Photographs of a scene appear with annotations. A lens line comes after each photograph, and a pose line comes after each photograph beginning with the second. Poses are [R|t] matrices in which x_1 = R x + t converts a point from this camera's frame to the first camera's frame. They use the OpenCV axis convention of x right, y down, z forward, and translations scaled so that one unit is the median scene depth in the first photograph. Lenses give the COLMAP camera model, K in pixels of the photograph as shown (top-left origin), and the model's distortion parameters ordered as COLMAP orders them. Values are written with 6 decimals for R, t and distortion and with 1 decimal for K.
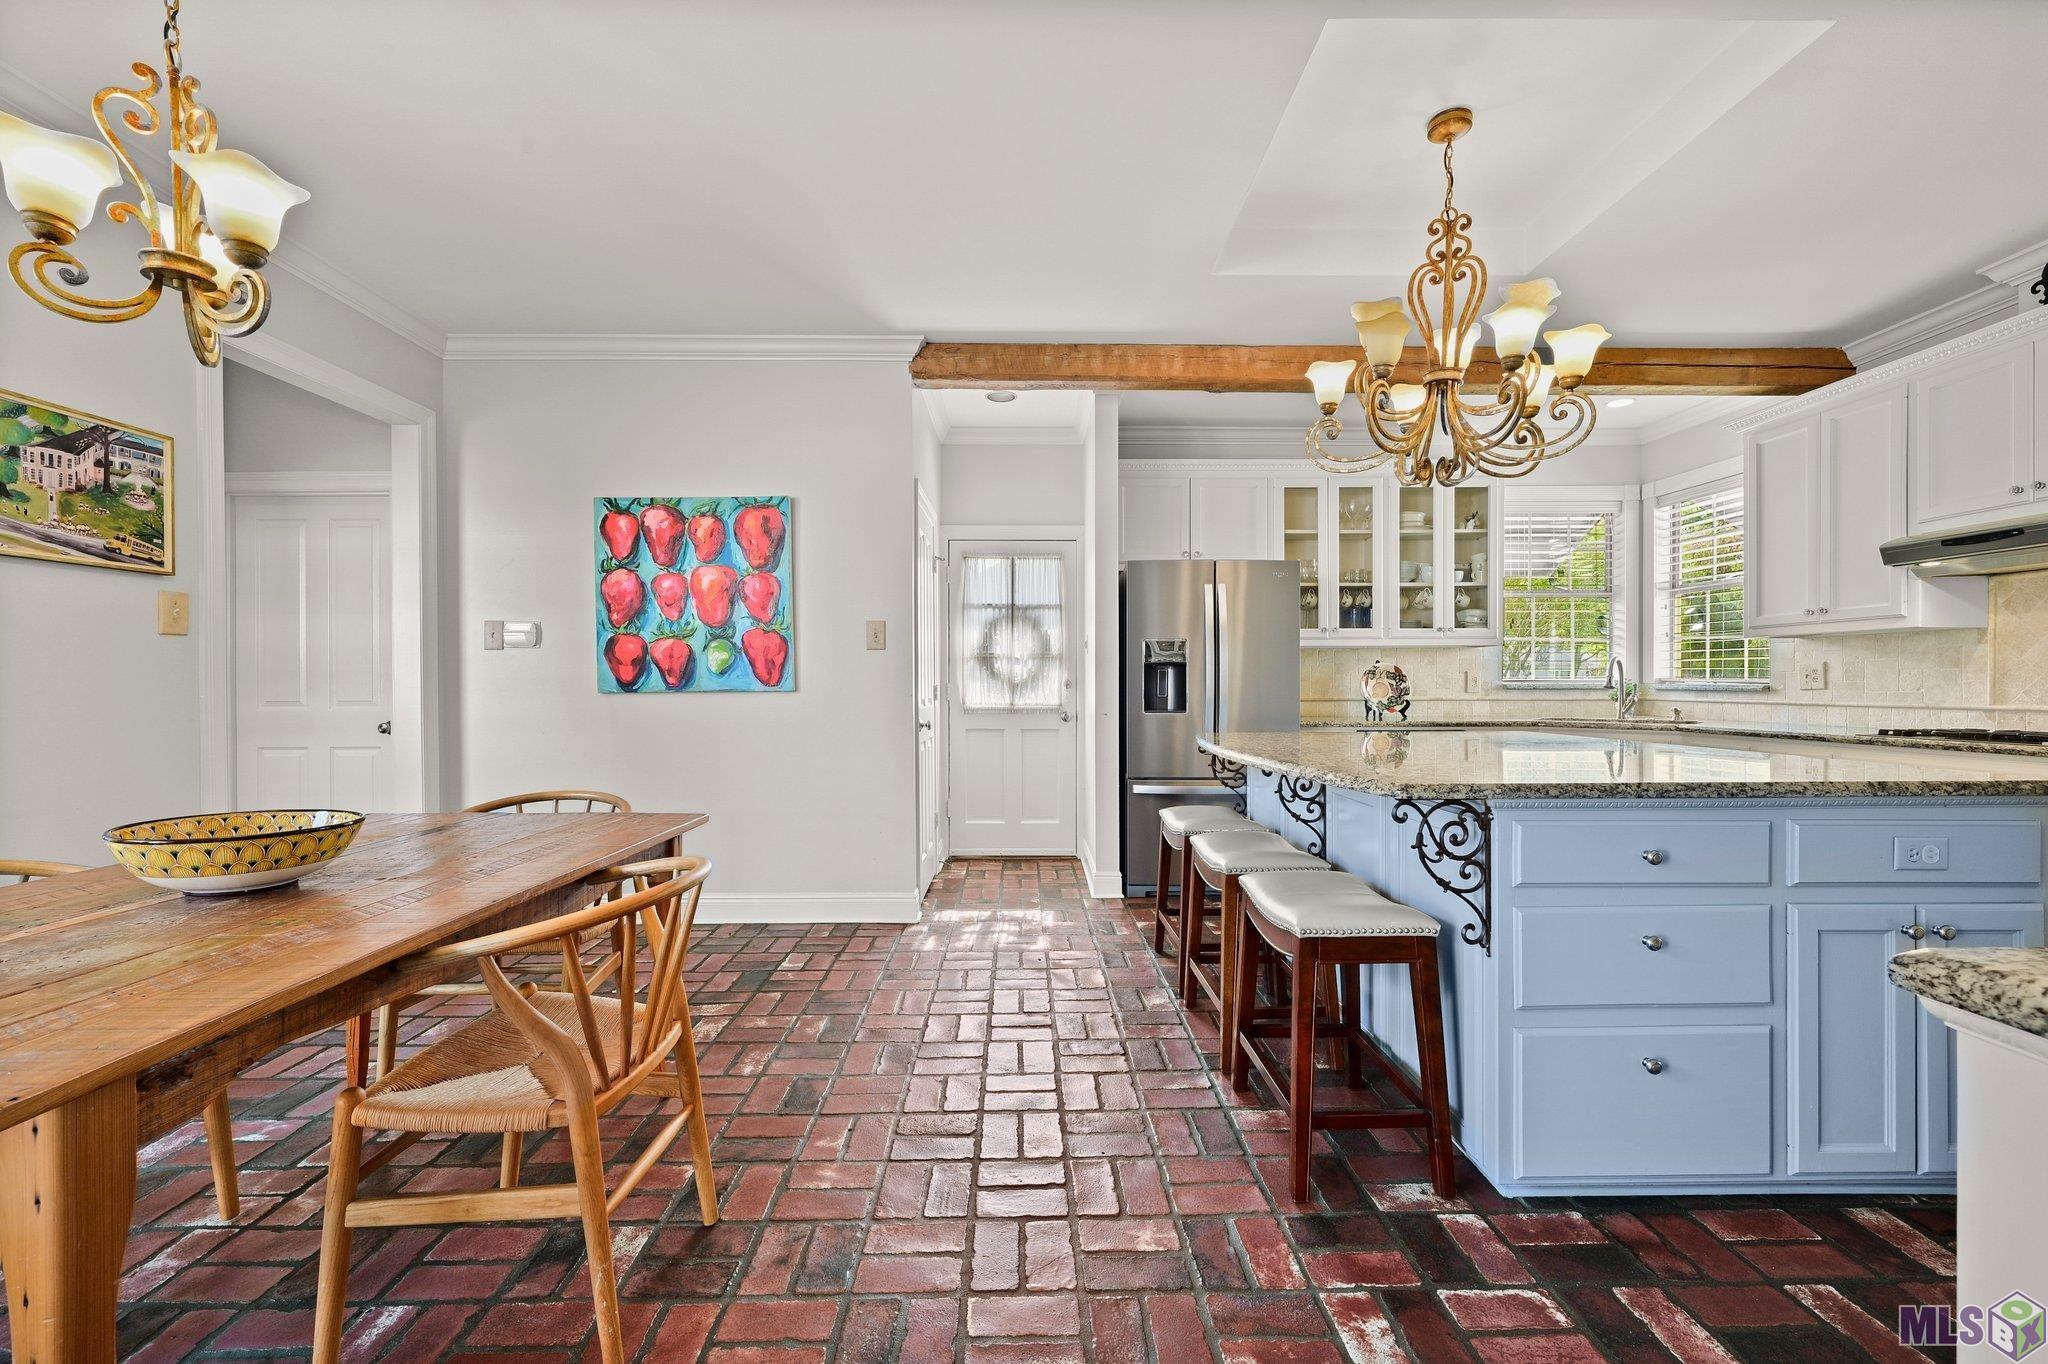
lens RADIAL K [[822.6, 0, 1034.7], [0, 822.6, 684.0], [0, 0, 1]] dist [-0.000278, -0.000004]
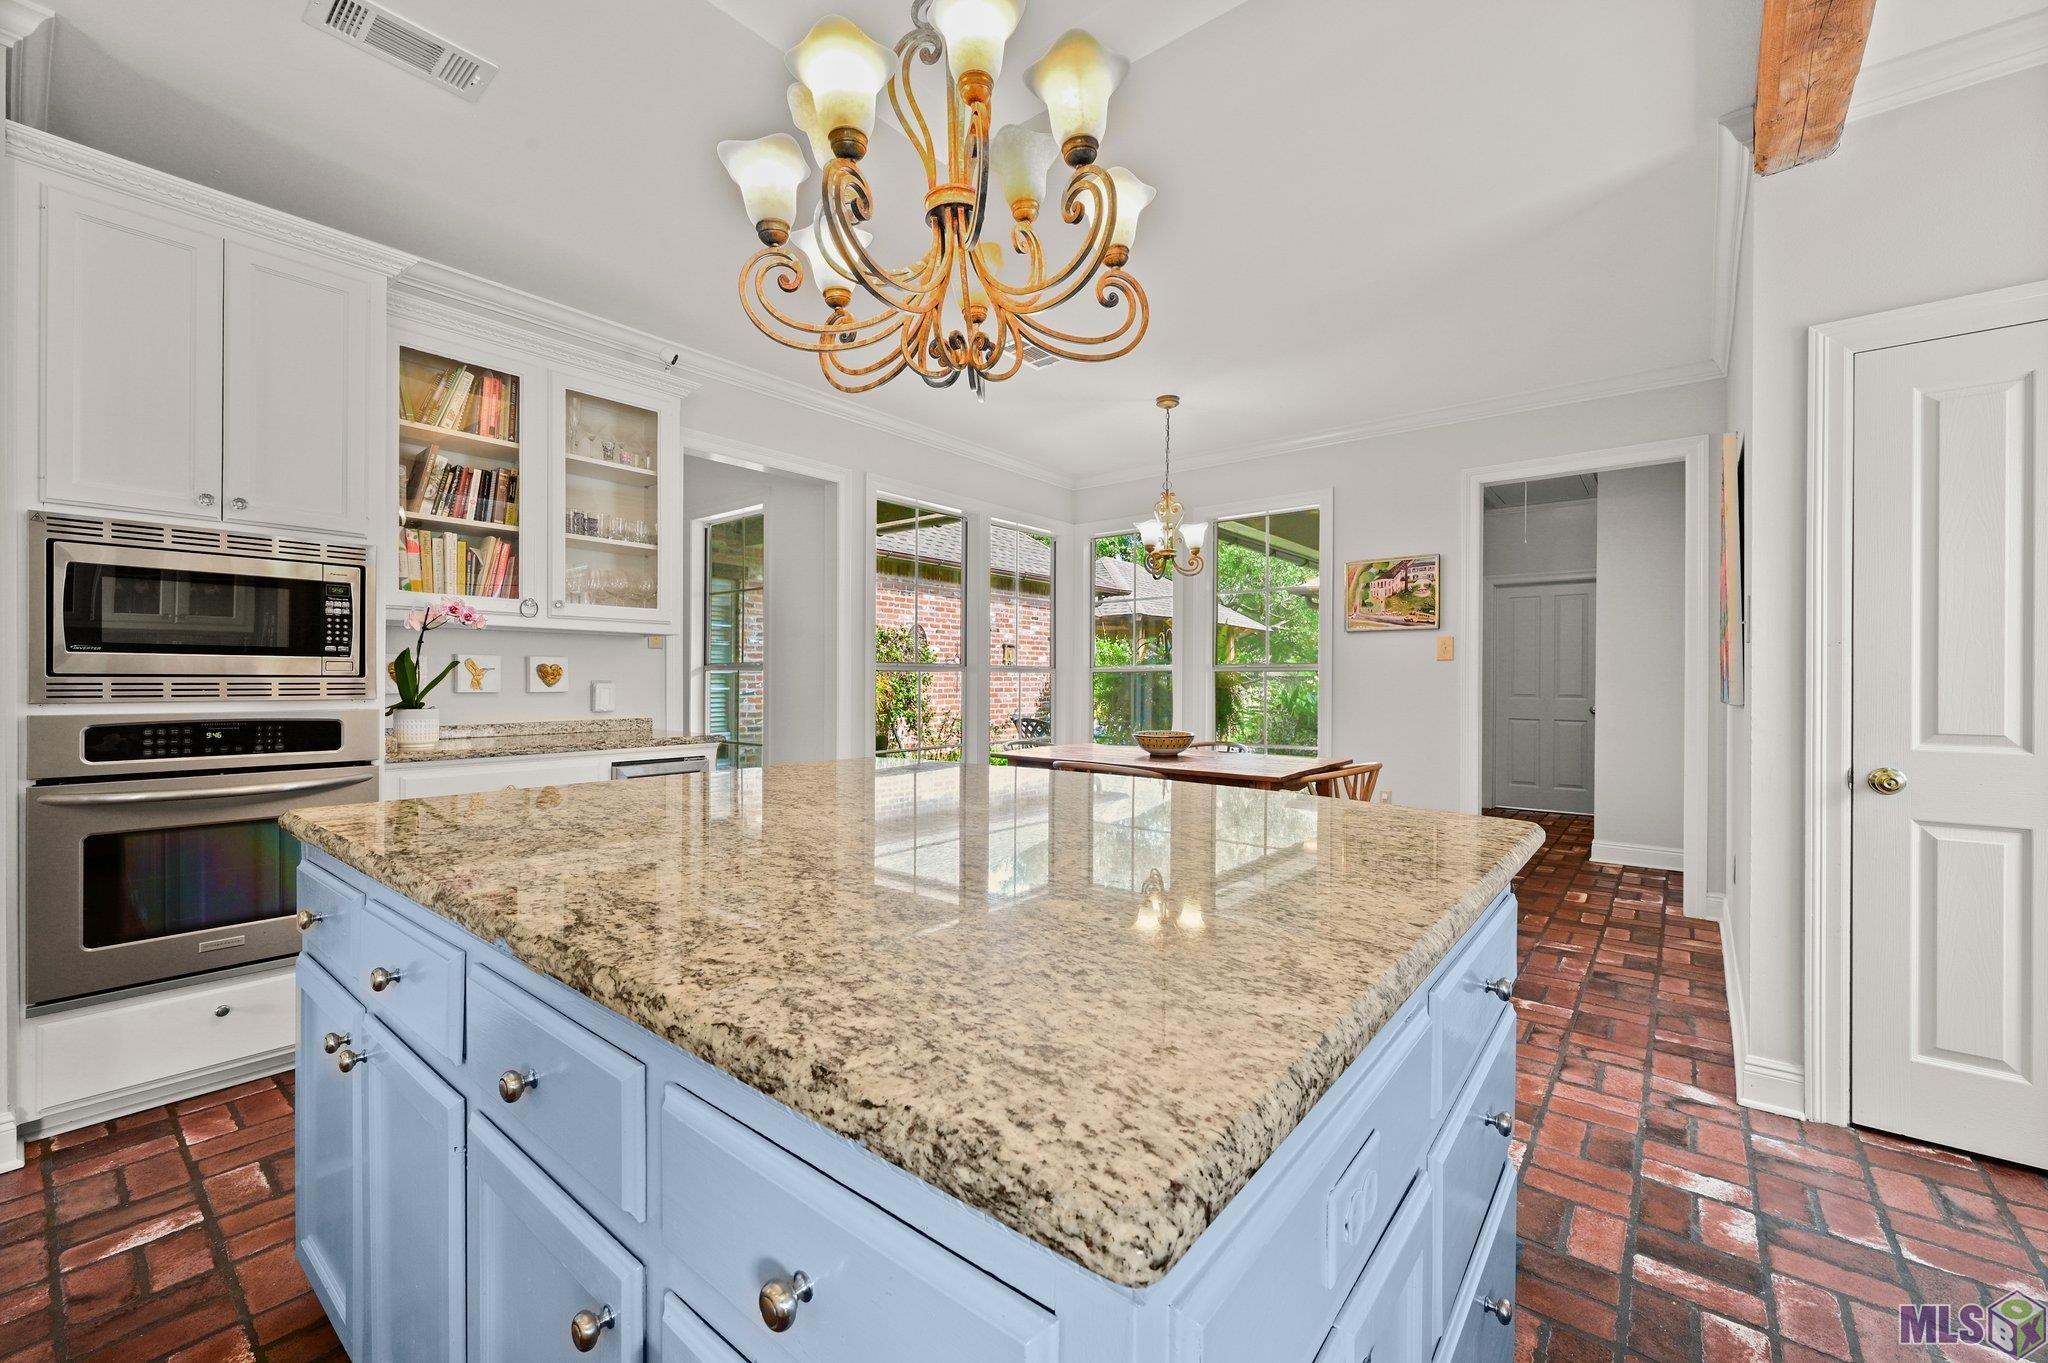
lens RADIAL K [[831.0, 0, 1031.9], [0, 831.0, 678.3], [0, 0, 1]] dist [0.001818, -0.000064]
pose [[-0.634942, -0.000752, -0.772559, 1.011642], [-0.003572, 0.999992, 0.001963, -0.022299], [0.772551, 0.004006, -0.634940, 1.552071]]
